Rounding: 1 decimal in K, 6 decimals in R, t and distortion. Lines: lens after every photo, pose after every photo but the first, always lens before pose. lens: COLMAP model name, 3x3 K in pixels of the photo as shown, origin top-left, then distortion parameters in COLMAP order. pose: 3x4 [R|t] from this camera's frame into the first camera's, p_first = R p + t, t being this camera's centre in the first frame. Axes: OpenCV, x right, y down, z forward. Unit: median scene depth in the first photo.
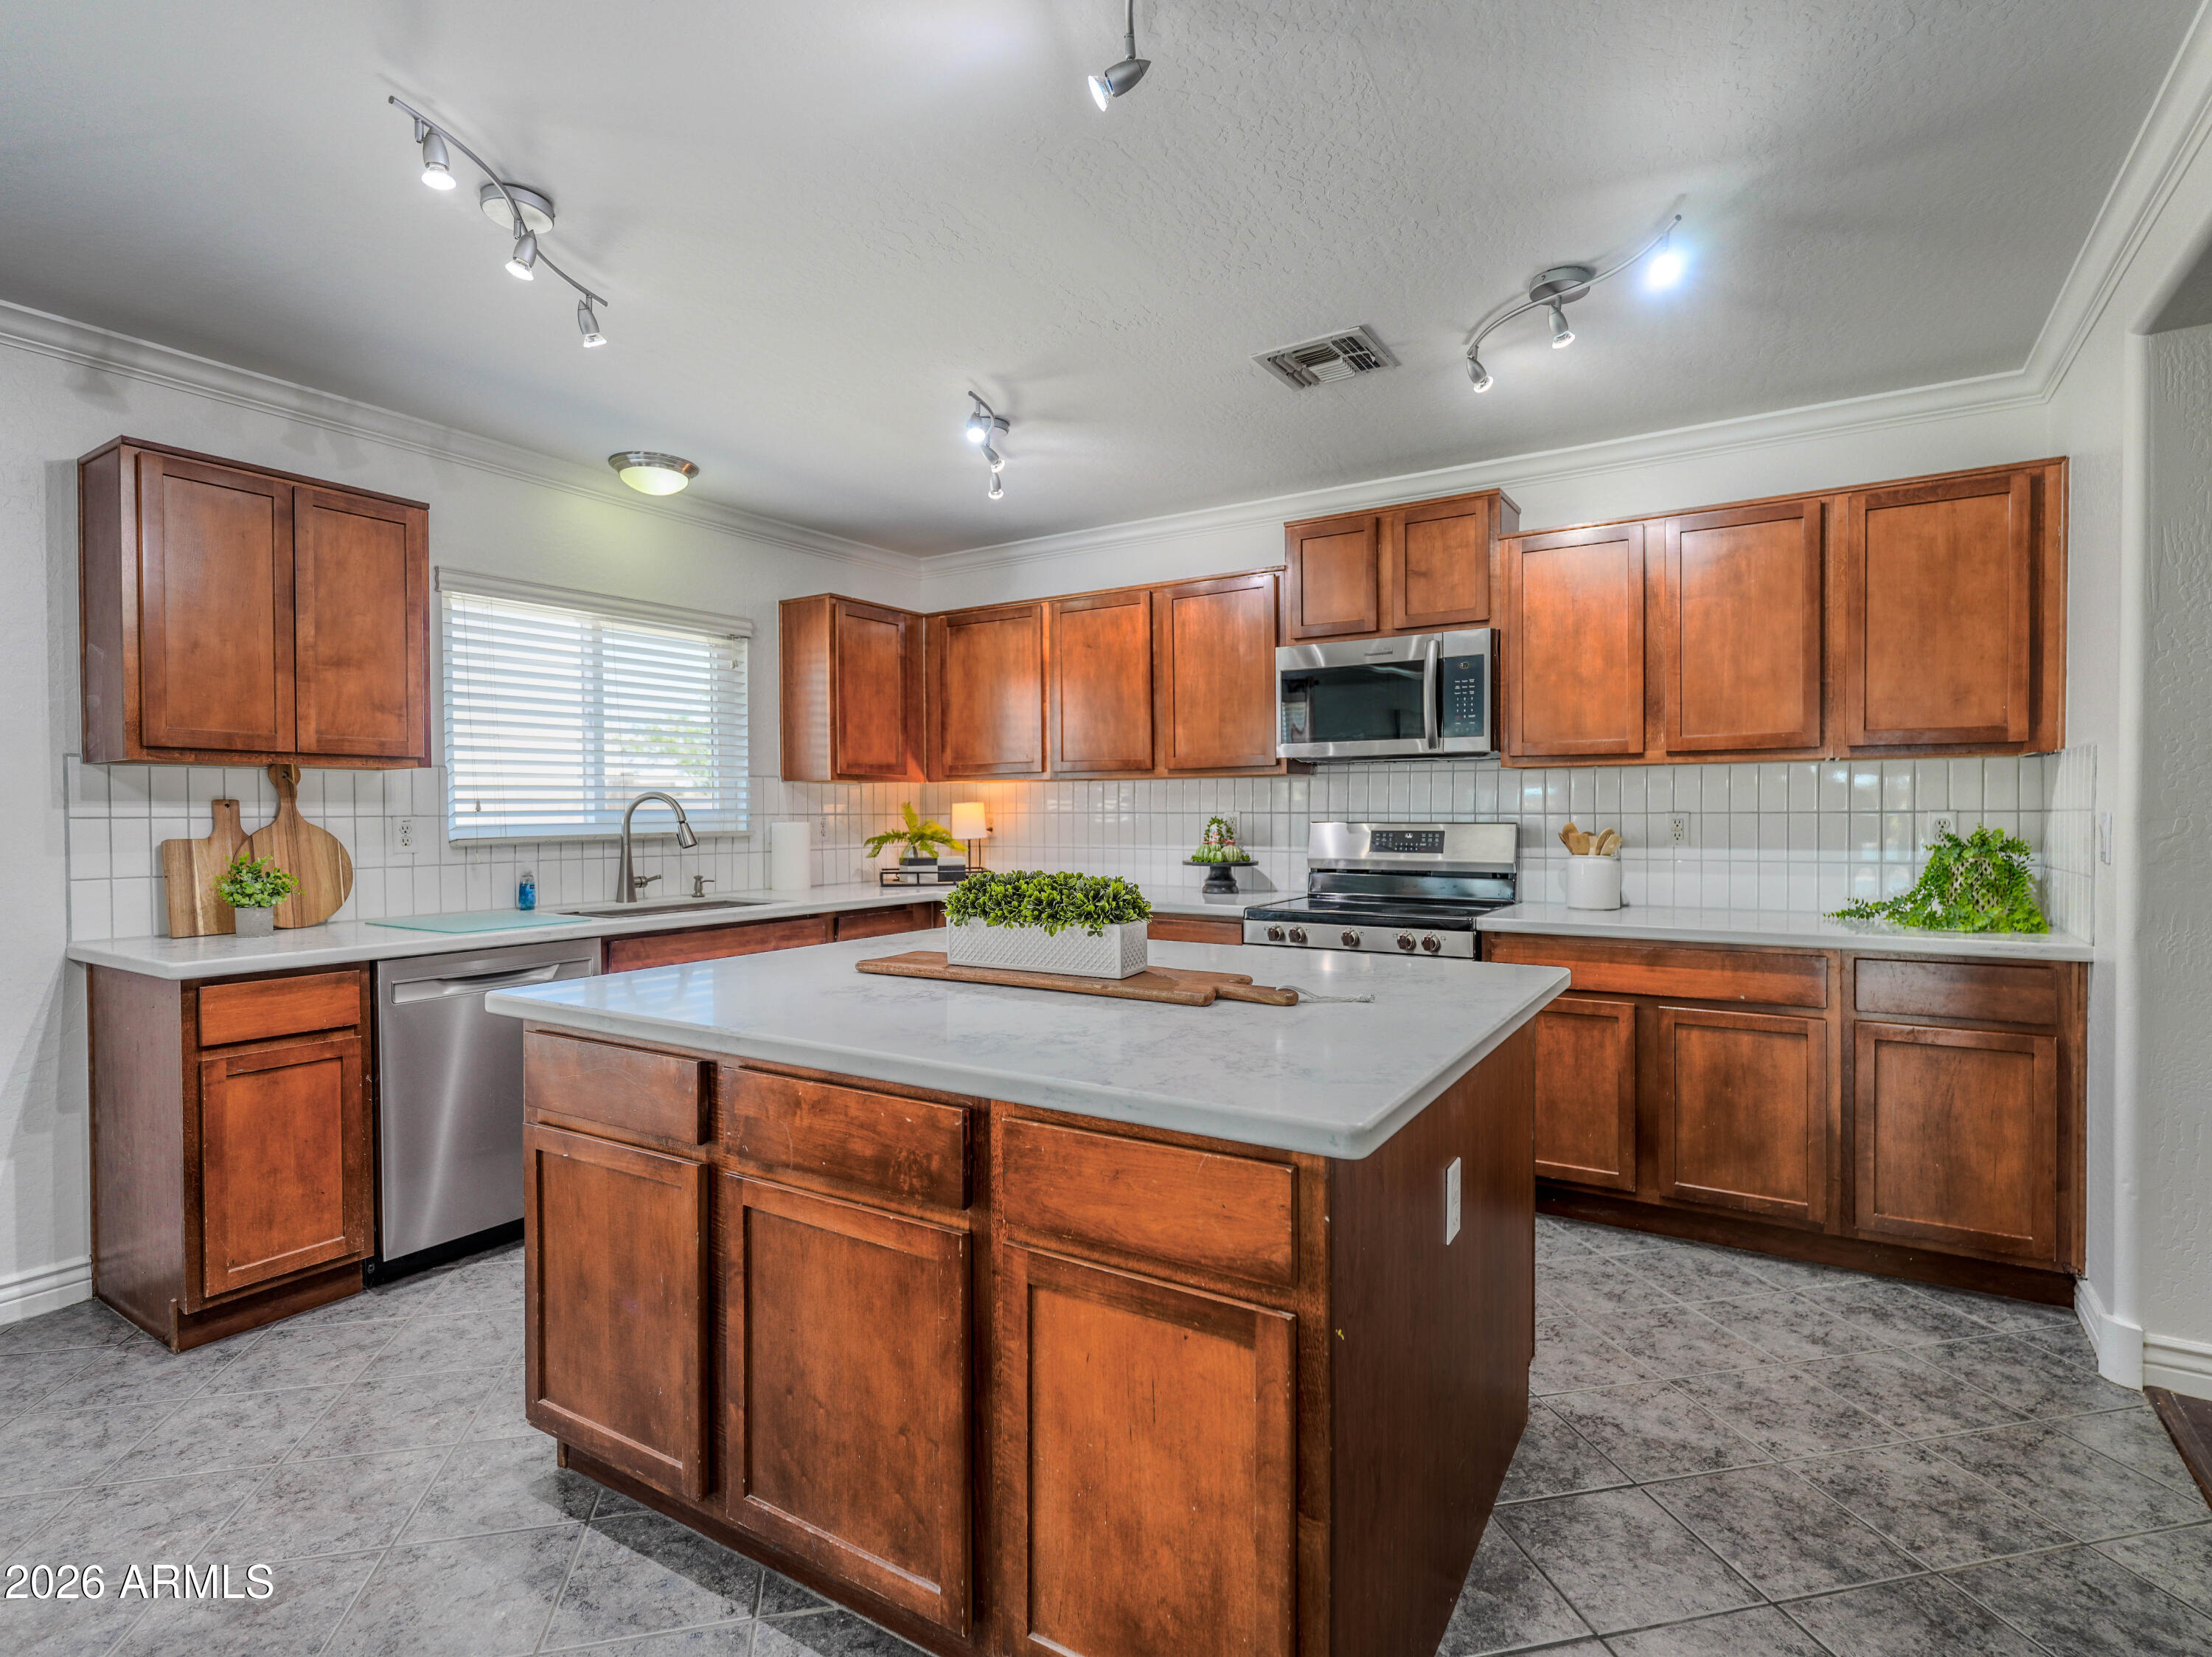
lens RADIAL K [[1090.9, 0, 1106.0], [0, 1090.9, 828.5], [0, 0, 1]] dist [0.002752, -0.000423]
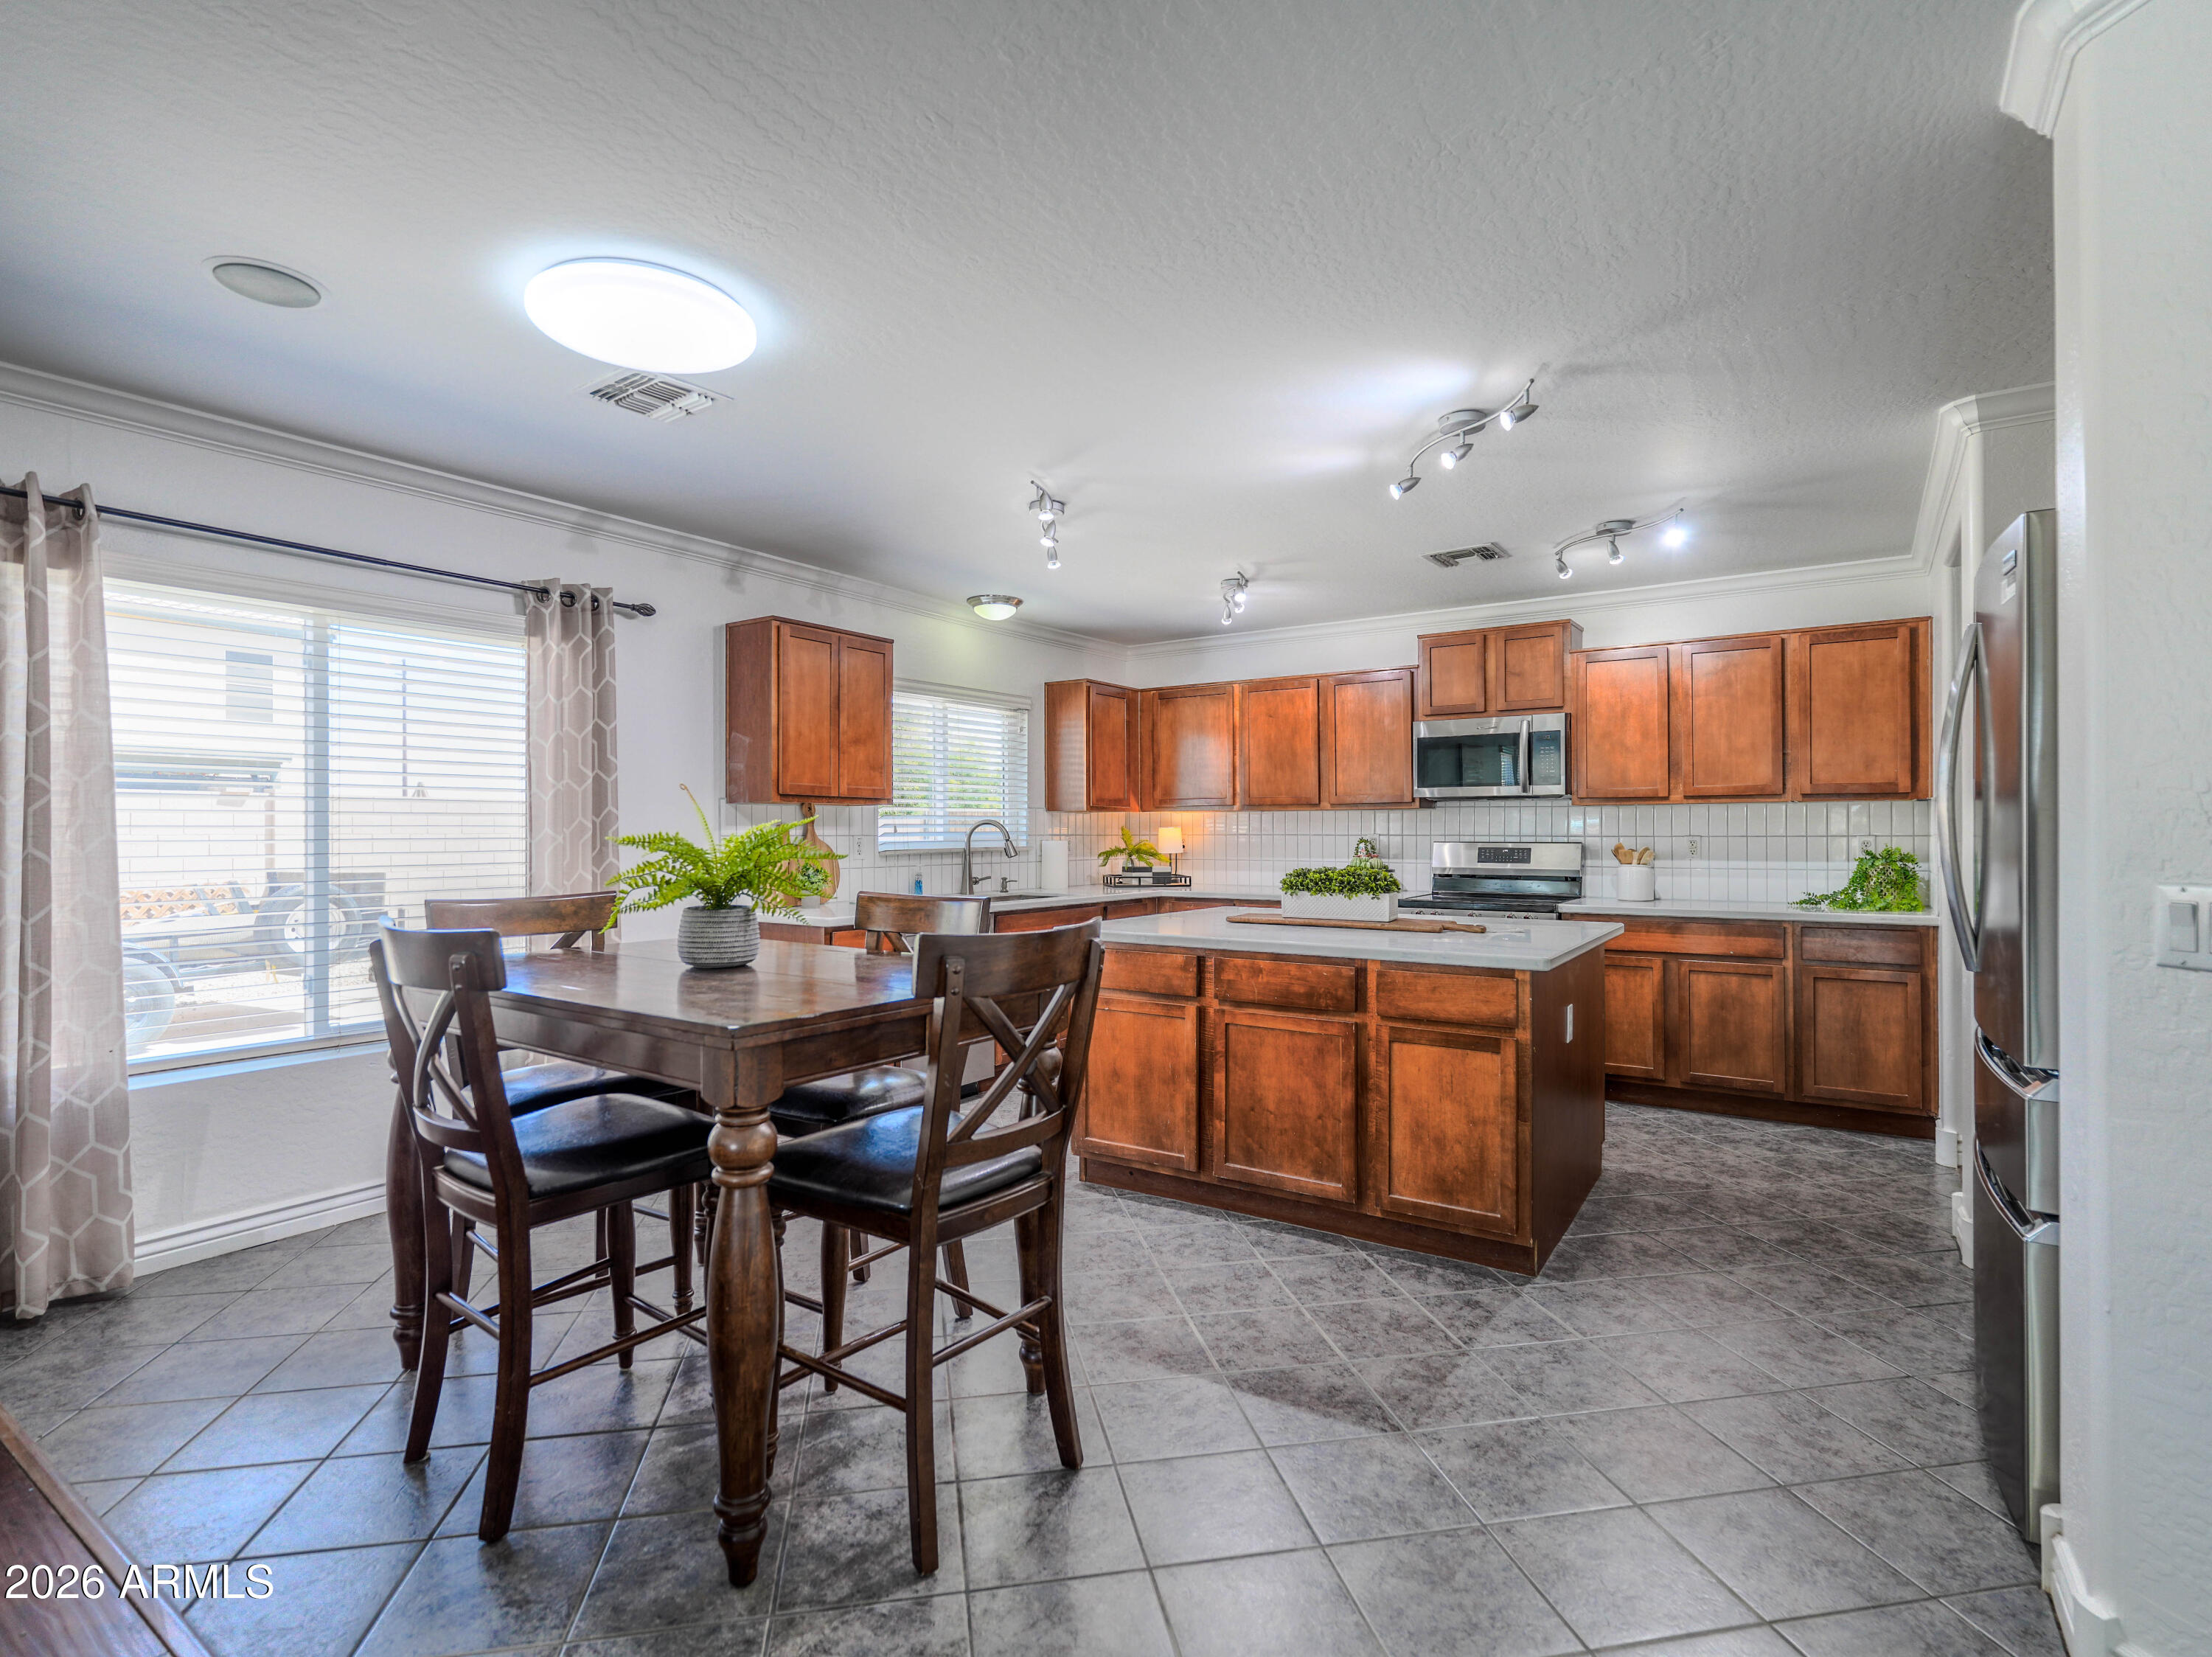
lens RADIAL K [[1090.9, 0, 1106.0], [0, 1090.9, 828.5], [0, 0, 1]] dist [0.002752, -0.000423]
pose [[0.999590, 0.003152, -0.028475, -0.265379], [-0.003701, 0.999808, -0.019237, 0.007752], [0.028409, 0.019335, 0.999409, -0.580356]]
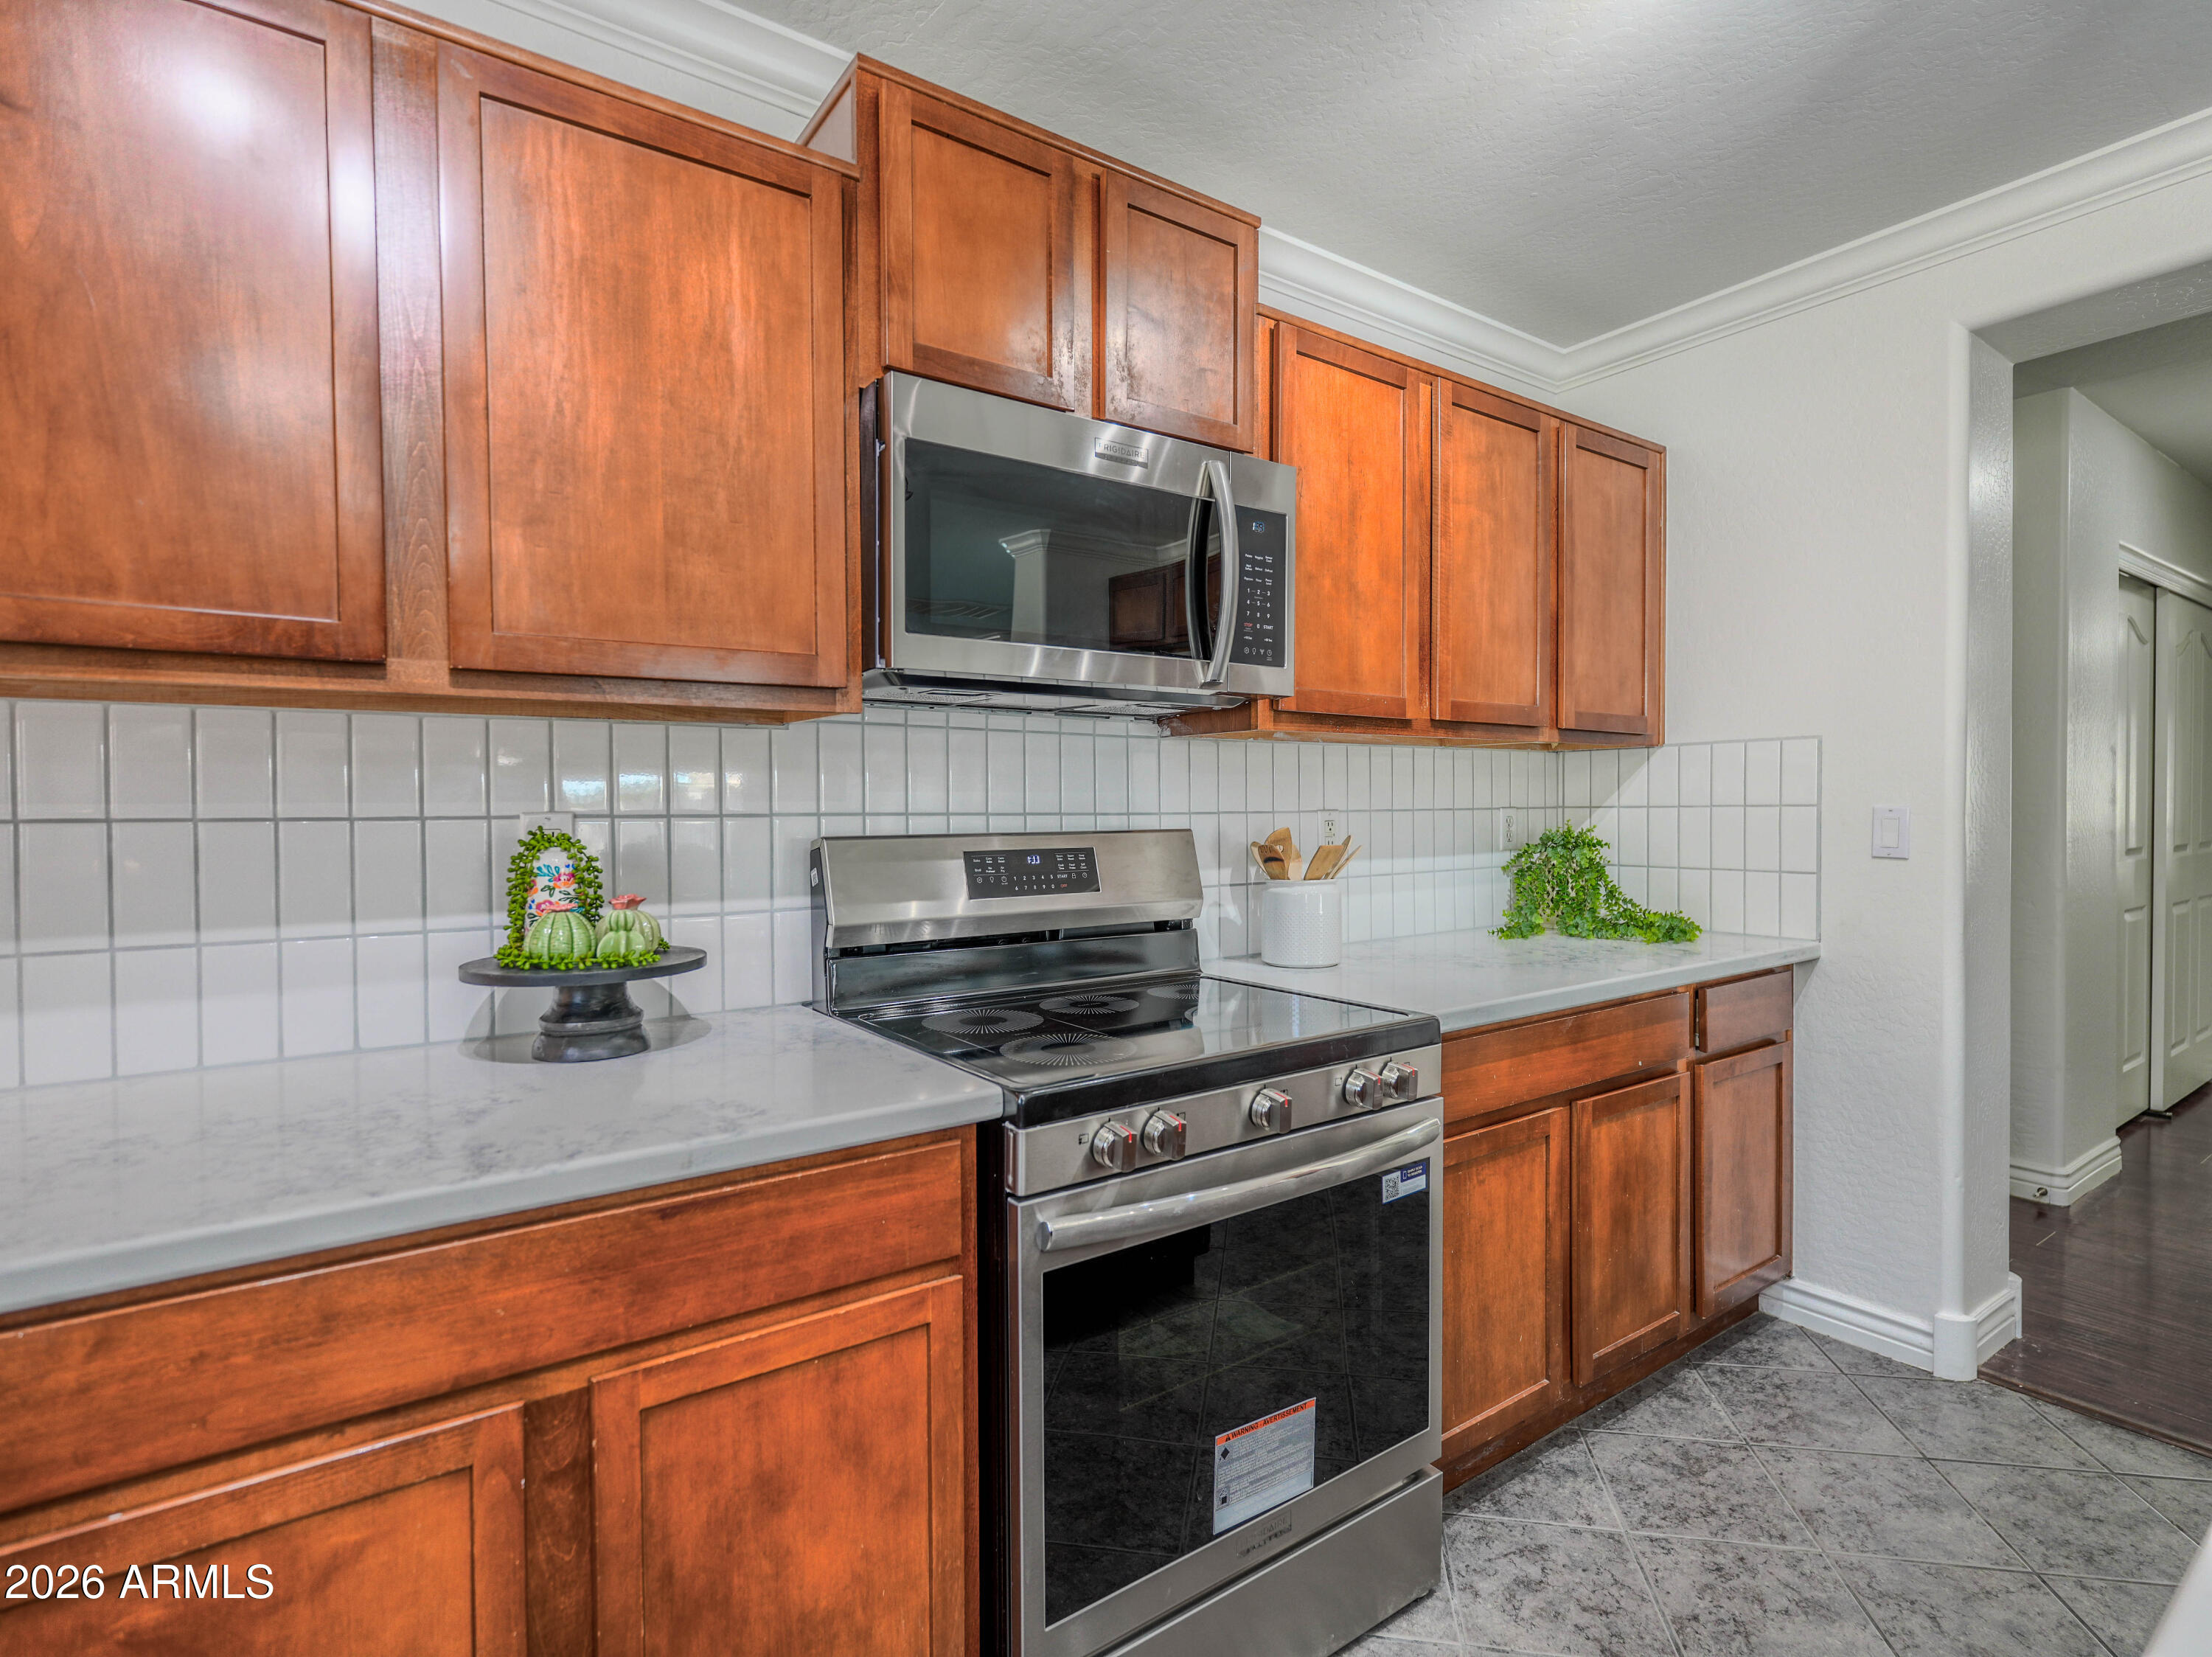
lens RADIAL K [[1090.9, 0, 1106.0], [0, 1090.9, 828.5], [0, 0, 1]] dist [0.002752, -0.000423]
pose [[0.374918, -0.017886, 0.926885, -0.207126], [0.018975, 0.999752, 0.011617, -0.015917], [-0.926864, 0.013233, 0.375164, 0.994850]]
